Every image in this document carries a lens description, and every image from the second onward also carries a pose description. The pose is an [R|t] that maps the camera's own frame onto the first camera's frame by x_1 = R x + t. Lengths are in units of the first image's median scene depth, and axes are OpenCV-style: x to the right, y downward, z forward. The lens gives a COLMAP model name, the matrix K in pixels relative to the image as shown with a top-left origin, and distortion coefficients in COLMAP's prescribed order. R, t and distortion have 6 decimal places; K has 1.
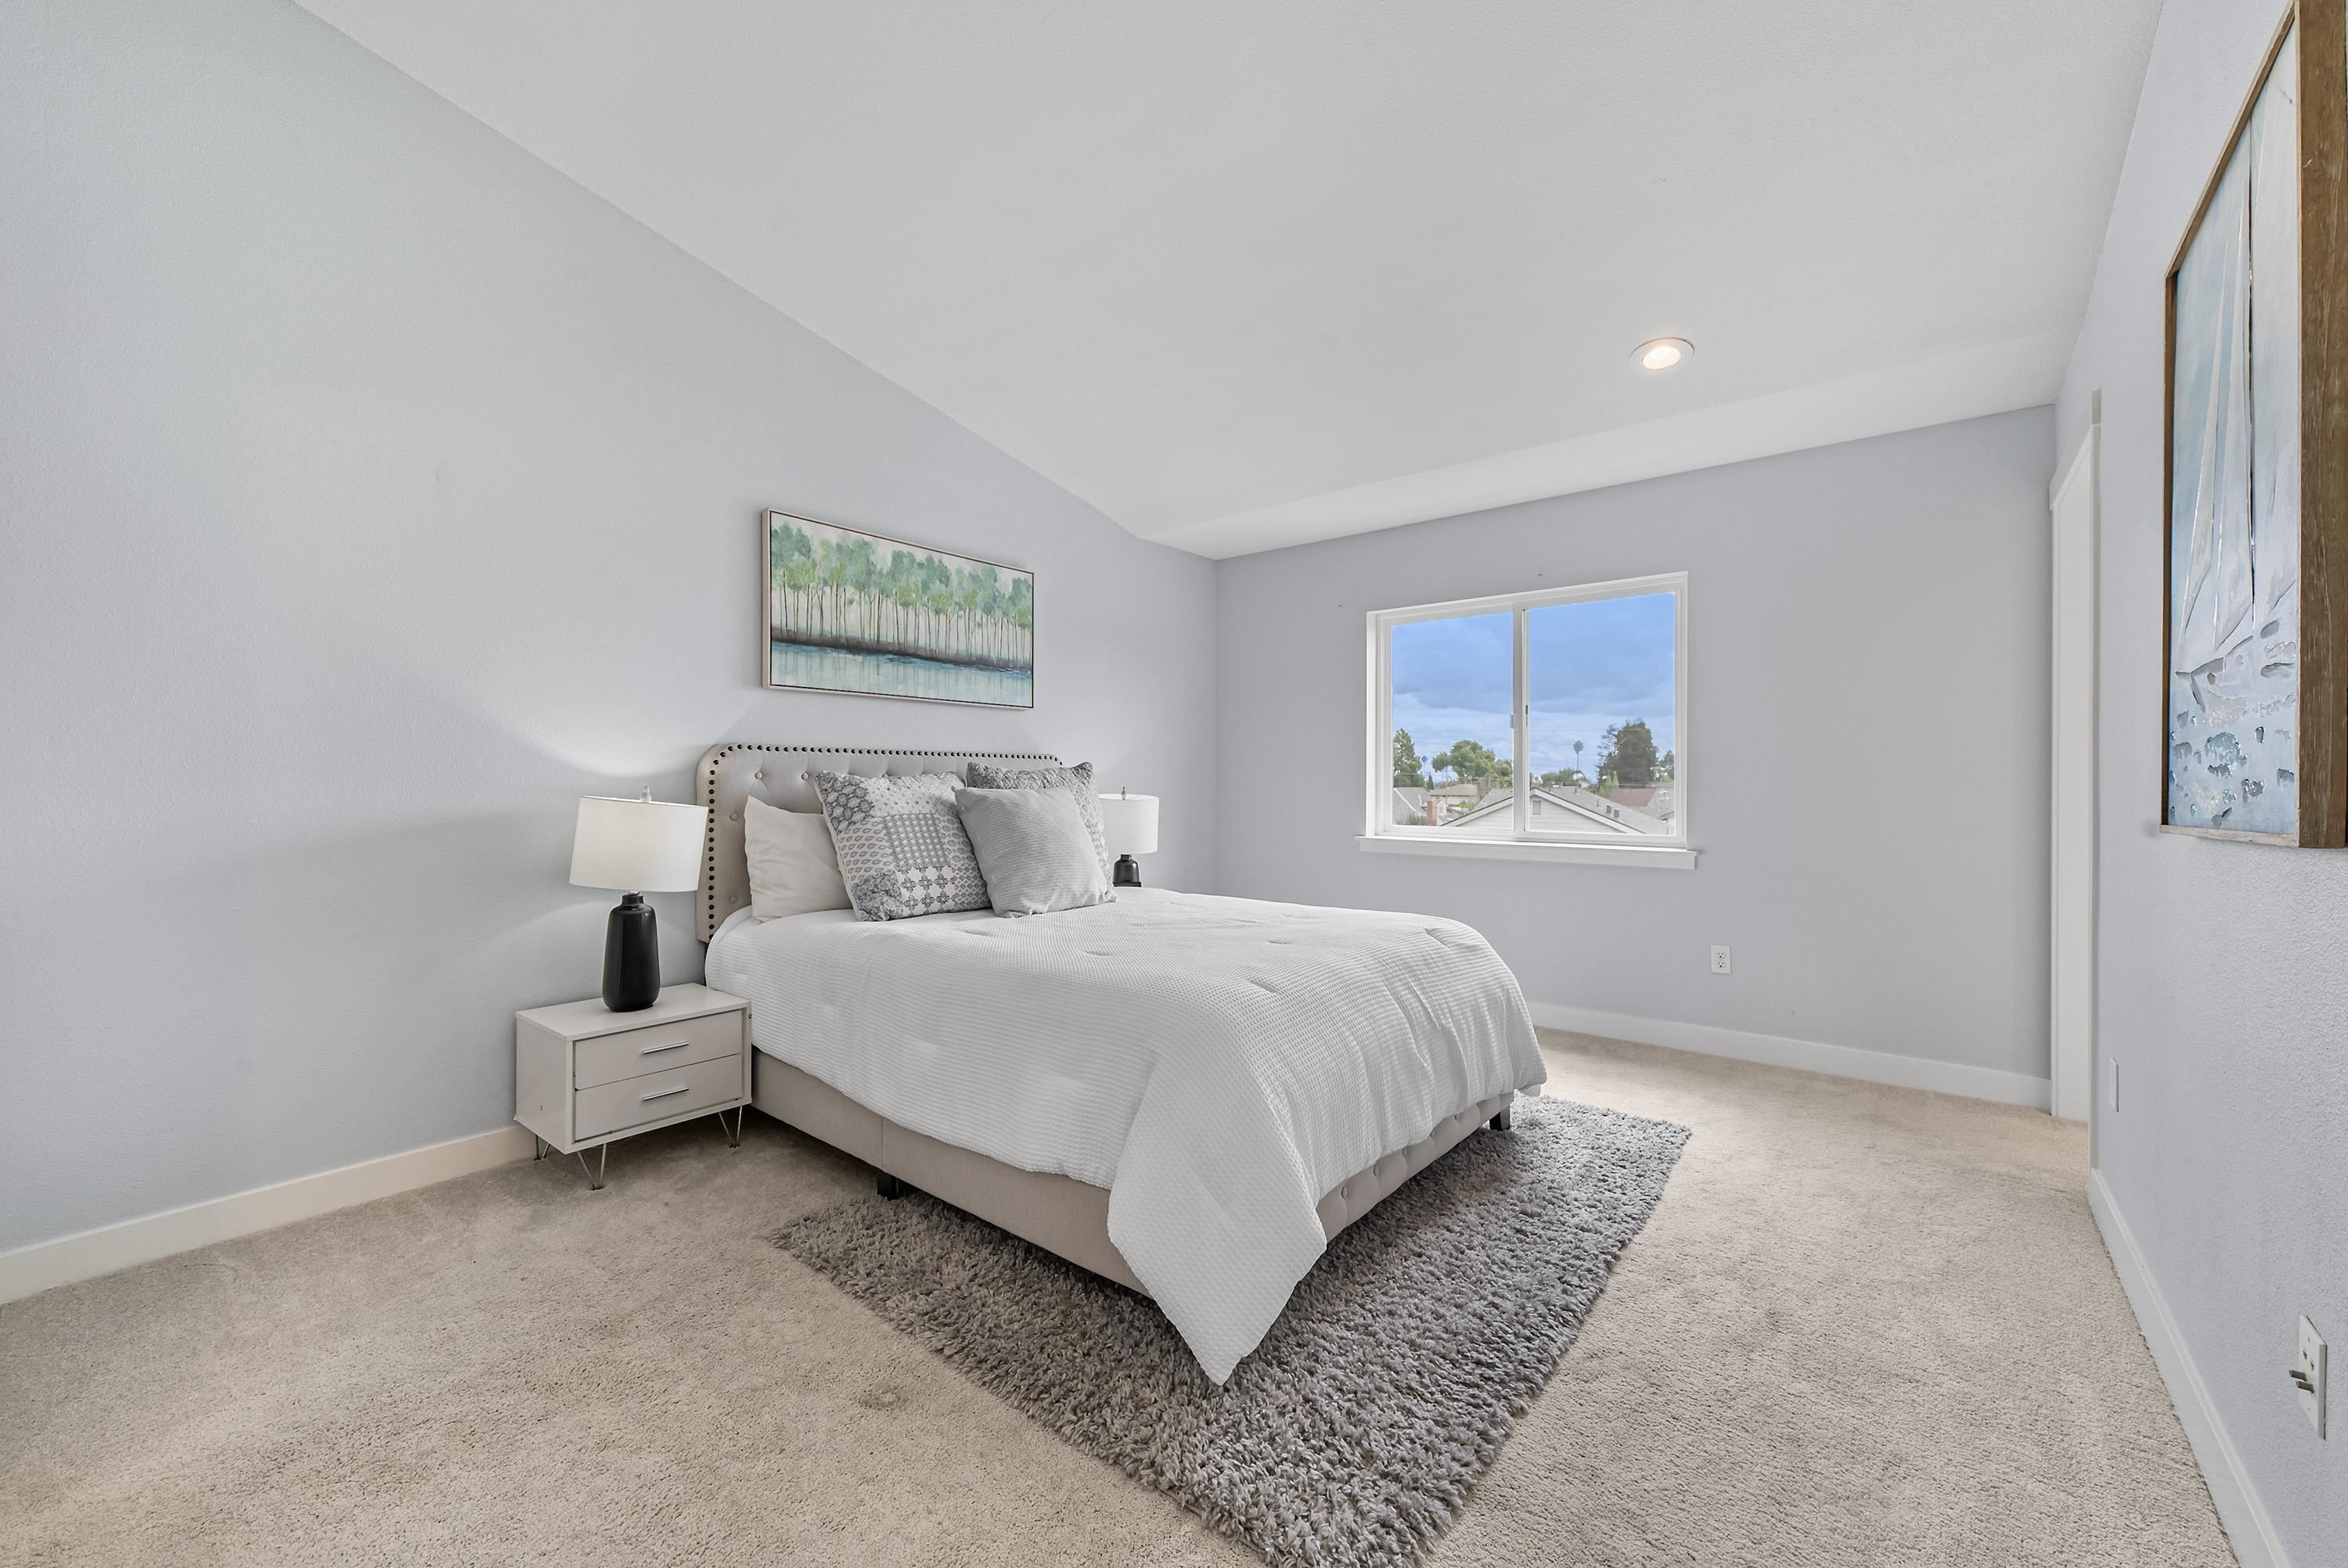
lens RADIAL K [[916.2, 0, 1184.7], [0, 916.2, 789.9], [0, 0, 1]] dist [0.002338, 0.001000]
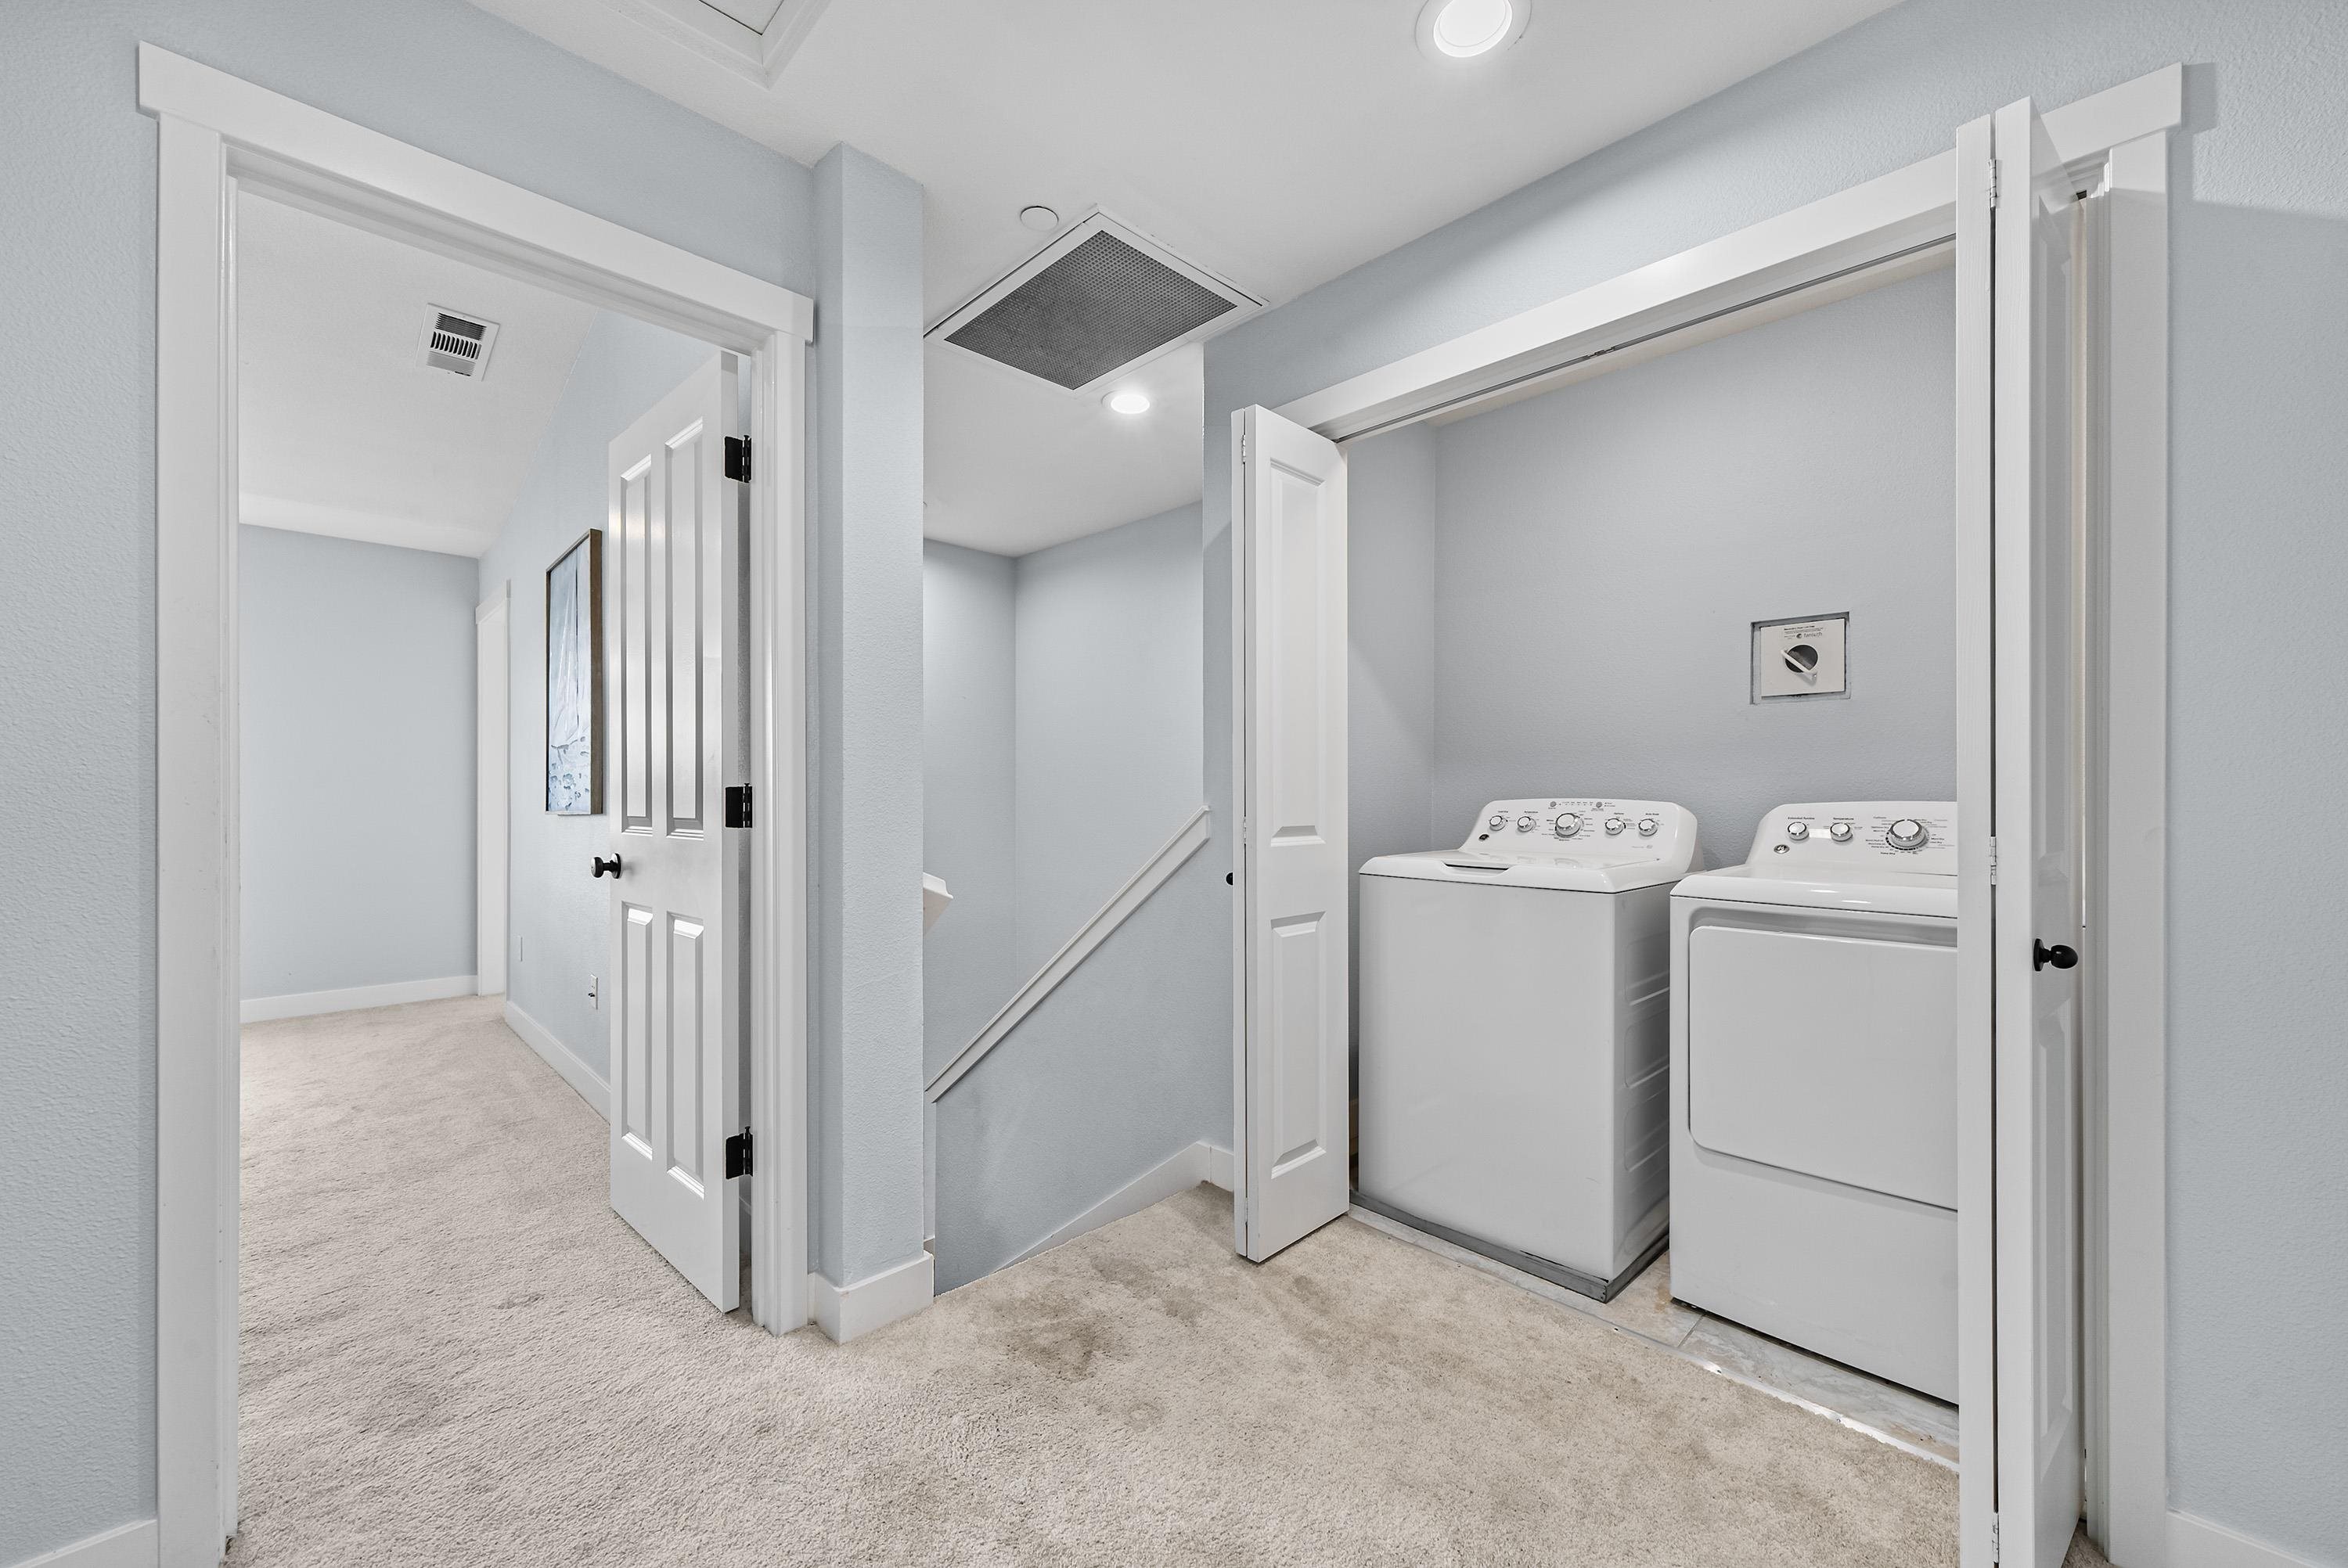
lens RADIAL K [[916.2, 0, 1182.9], [0, 916.2, 788.8], [0, 0, 1]] dist [0.002338, 0.001000]
pose [[0.120035, 0.005606, 0.992754, -1.027899], [0.004866, 0.999969, -0.006235, 0.004194], [-0.992758, 0.005579, 0.120004, -0.858488]]
